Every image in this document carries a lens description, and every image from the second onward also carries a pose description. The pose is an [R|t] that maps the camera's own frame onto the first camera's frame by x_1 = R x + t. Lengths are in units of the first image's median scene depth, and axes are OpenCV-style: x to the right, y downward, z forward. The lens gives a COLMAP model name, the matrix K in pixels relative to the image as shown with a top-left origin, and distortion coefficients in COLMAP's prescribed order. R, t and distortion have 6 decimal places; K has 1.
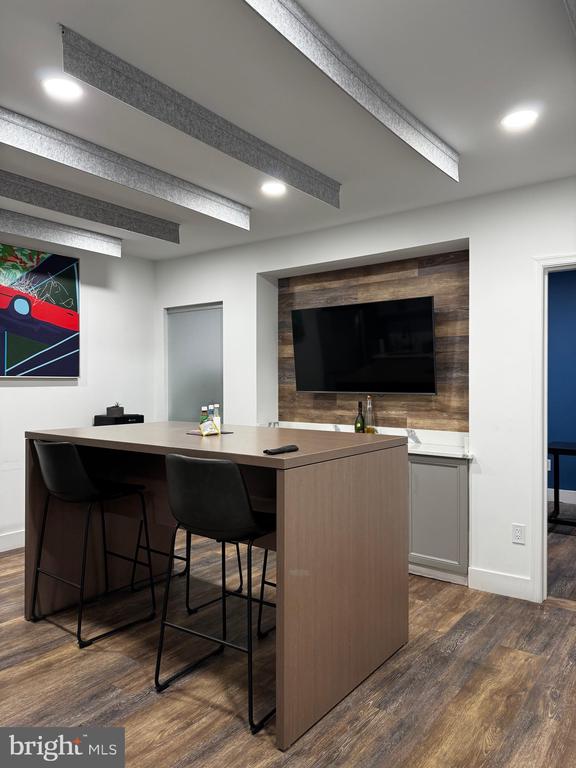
lens RADIAL K [[551.8, 0, 286.4], [0, 551.8, 382.1], [0, 0, 1]] dist [0.008724, -0.002320]
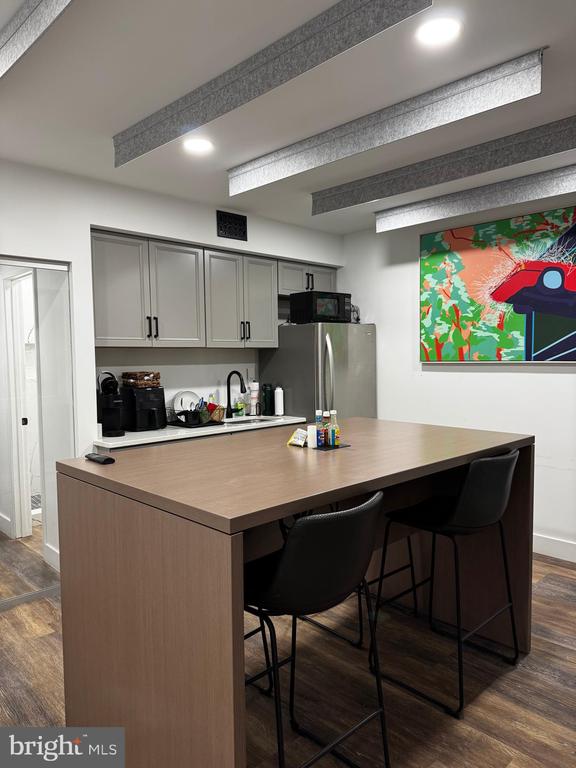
lens RADIAL K [[551.8, 0, 290.4], [0, 551.8, 383.6], [0, 0, 1]] dist [0.008724, -0.002320]
pose [[-0.158679, 0.053836, -0.985861, 0.443468], [0.012938, 0.998540, 0.052446, -0.026626], [0.987245, -0.004433, -0.159144, 0.746094]]
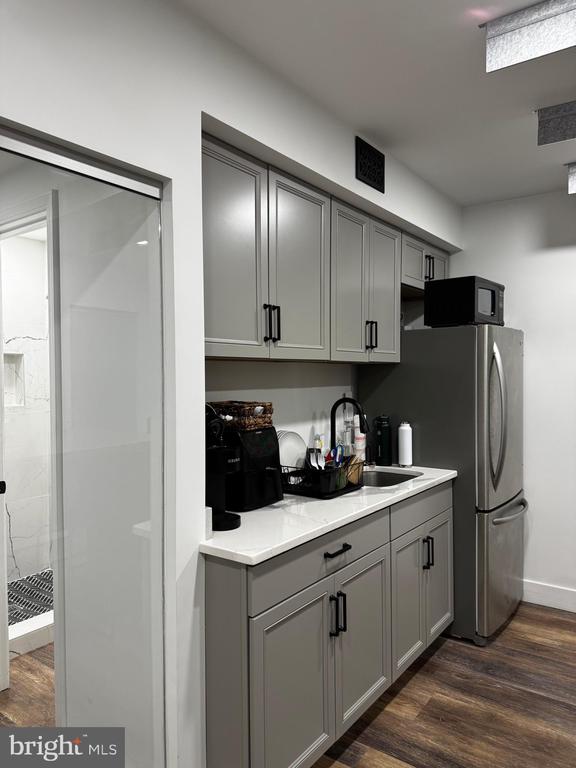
lens RADIAL K [[551.8, 0, 284.1], [0, 551.8, 386.9], [0, 0, 1]] dist [0.008724, -0.002320]
pose [[0.005656, 0.030807, -0.999509, 0.196575], [0.000626, 0.999525, 0.030811, -0.030066], [0.999984, -0.000800, 0.005634, 0.494798]]
